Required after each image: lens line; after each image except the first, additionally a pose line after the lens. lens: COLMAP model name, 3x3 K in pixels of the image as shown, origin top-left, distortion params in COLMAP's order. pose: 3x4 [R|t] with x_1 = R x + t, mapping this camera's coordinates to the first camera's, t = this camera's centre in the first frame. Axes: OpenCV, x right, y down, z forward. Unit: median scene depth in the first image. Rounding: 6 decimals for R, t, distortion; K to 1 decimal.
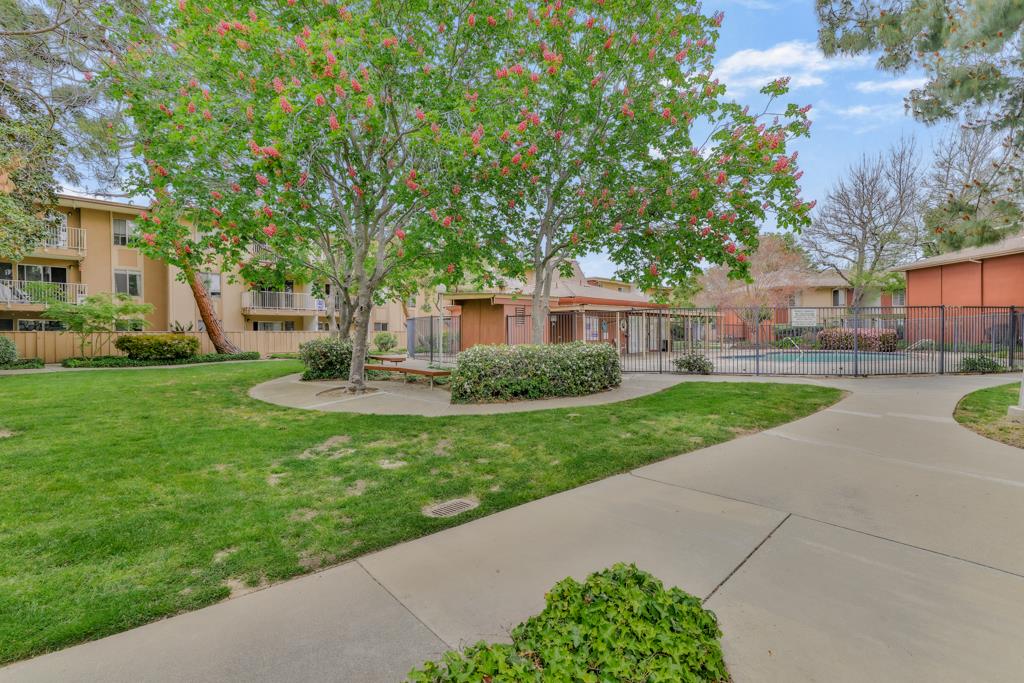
lens RADIAL K [[435.8, 0, 509.7], [0, 435.8, 342.8], [0, 0, 1]] dist [0.002558, -0.000772]
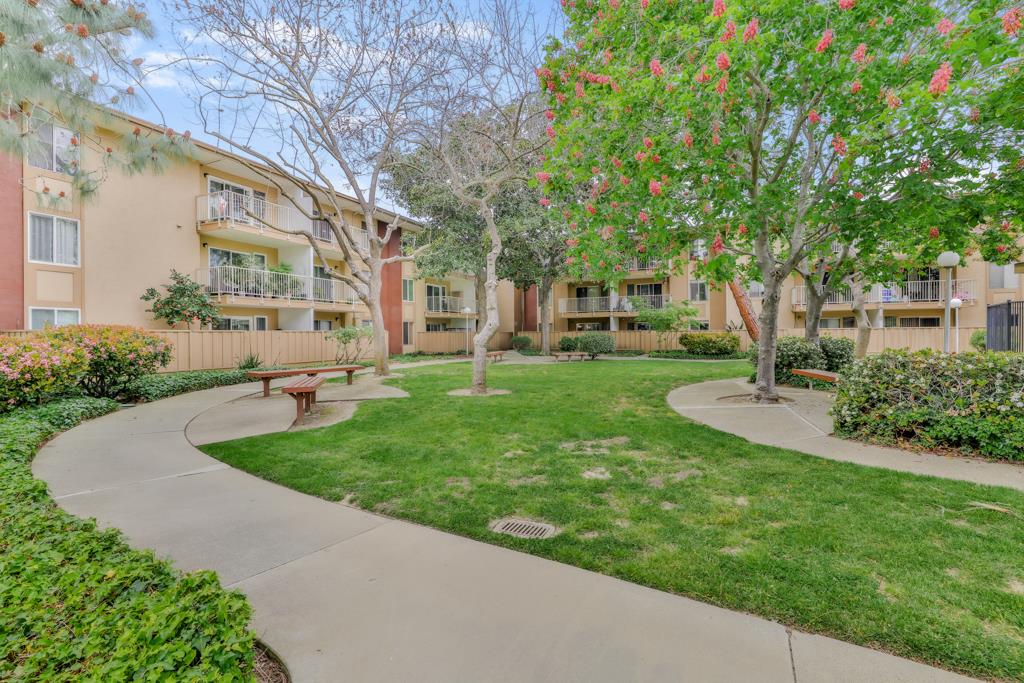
lens RADIAL K [[435.8, 0, 507.8], [0, 435.8, 339.3], [0, 0, 1]] dist [0.002558, -0.000772]
pose [[0.385138, 0.010283, -0.922802, 0.231522], [-0.013326, 0.999896, 0.005581, -0.004853], [0.922763, 0.010148, 0.385235, 0.212258]]
